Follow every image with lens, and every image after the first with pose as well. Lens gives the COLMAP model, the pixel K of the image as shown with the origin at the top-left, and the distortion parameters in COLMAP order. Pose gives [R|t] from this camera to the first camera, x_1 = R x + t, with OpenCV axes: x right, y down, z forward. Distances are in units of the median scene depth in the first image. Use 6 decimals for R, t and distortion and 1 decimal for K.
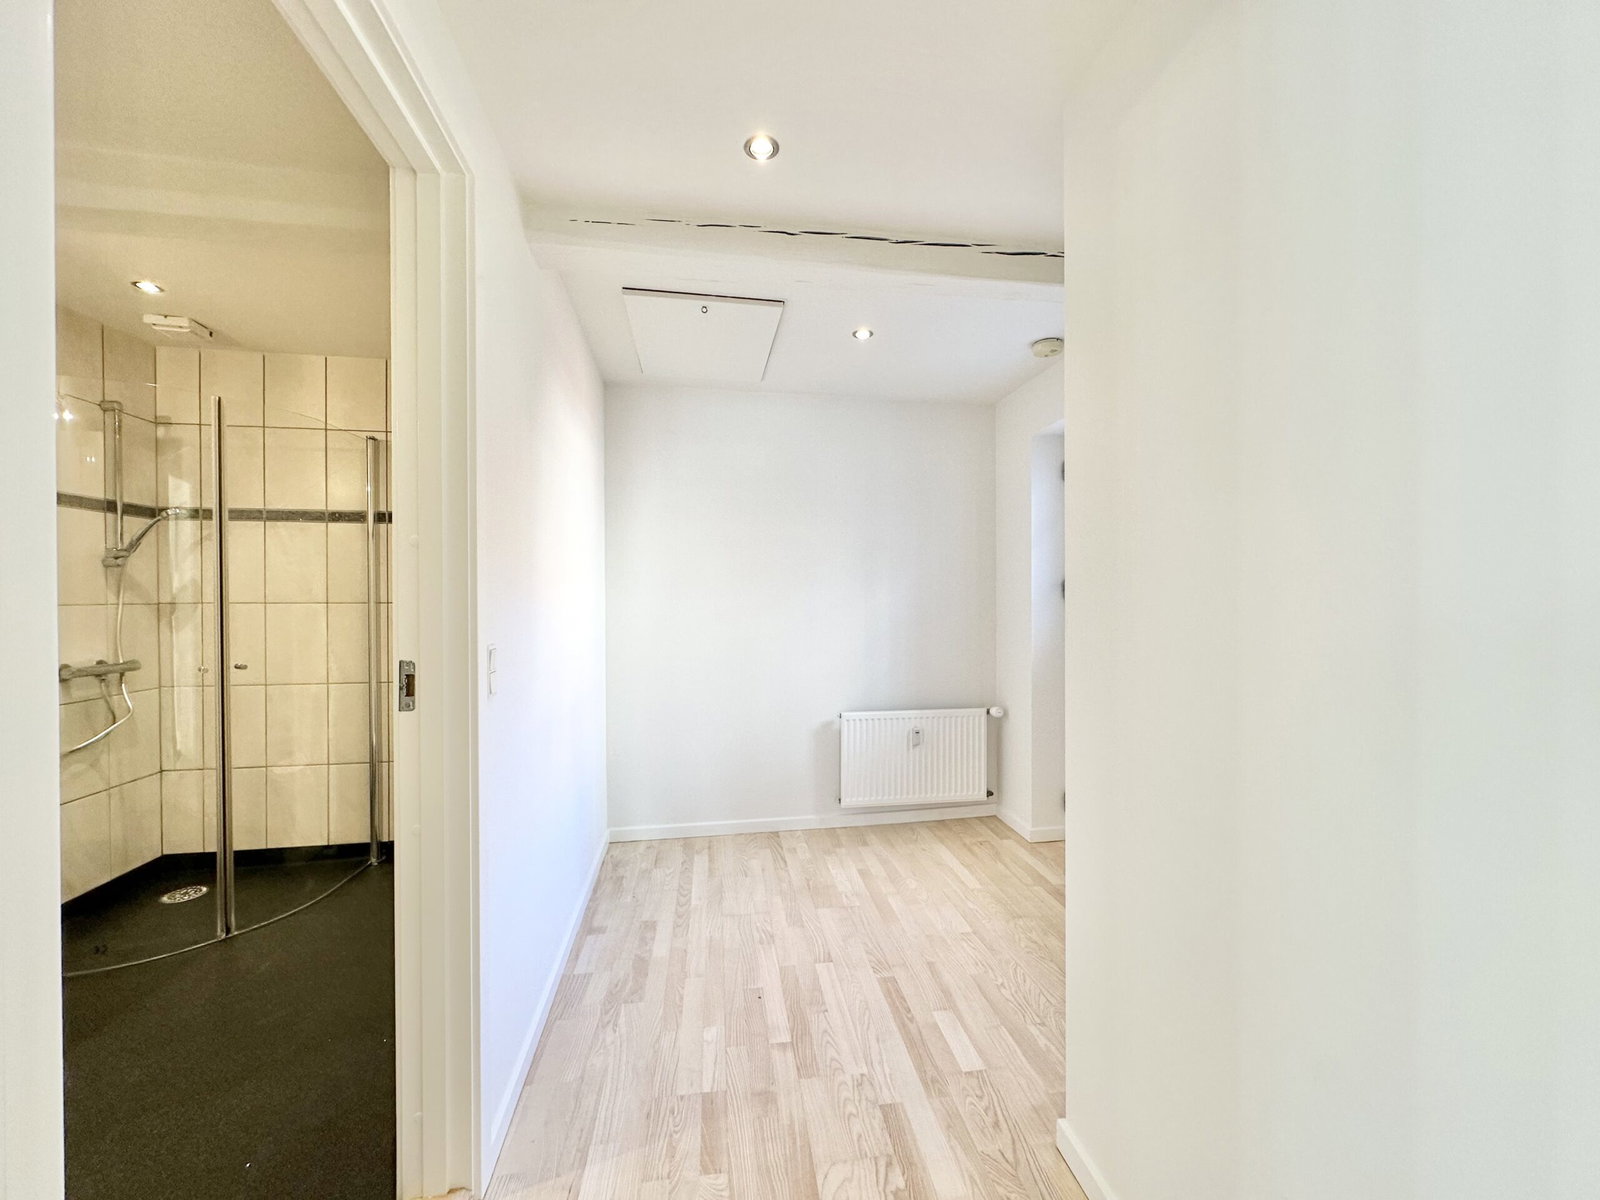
lens RADIAL K [[635.3, 0, 799.5], [0, 635.3, 602.6], [0, 0, 1]] dist [-0.003147, 0.000207]
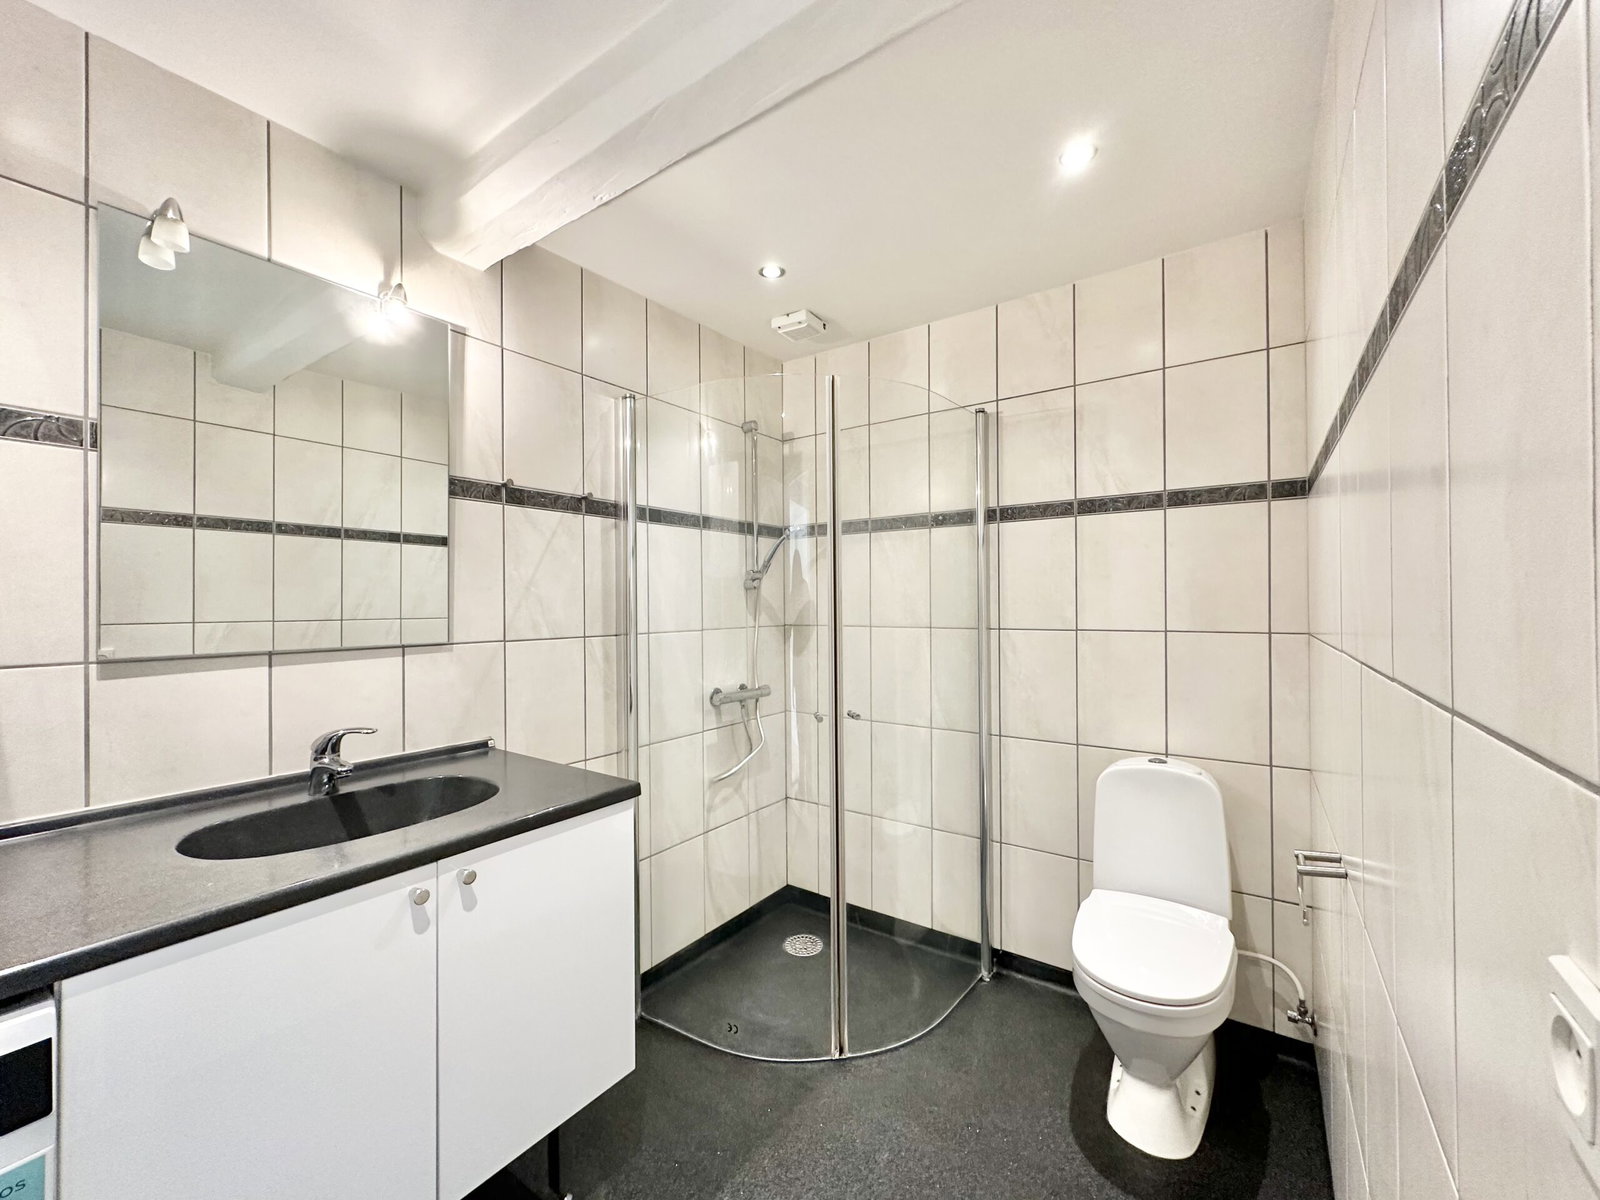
lens RADIAL K [[635.3, 0, 799.5], [0, 635.3, 602.6], [0, 0, 1]] dist [-0.003147, 0.000207]
pose [[0.708347, -0.002312, -0.705861, -0.304515], [0.000248, 0.999995, -0.003027, -0.030383], [0.705865, 0.001969, 0.708344, 0.322114]]
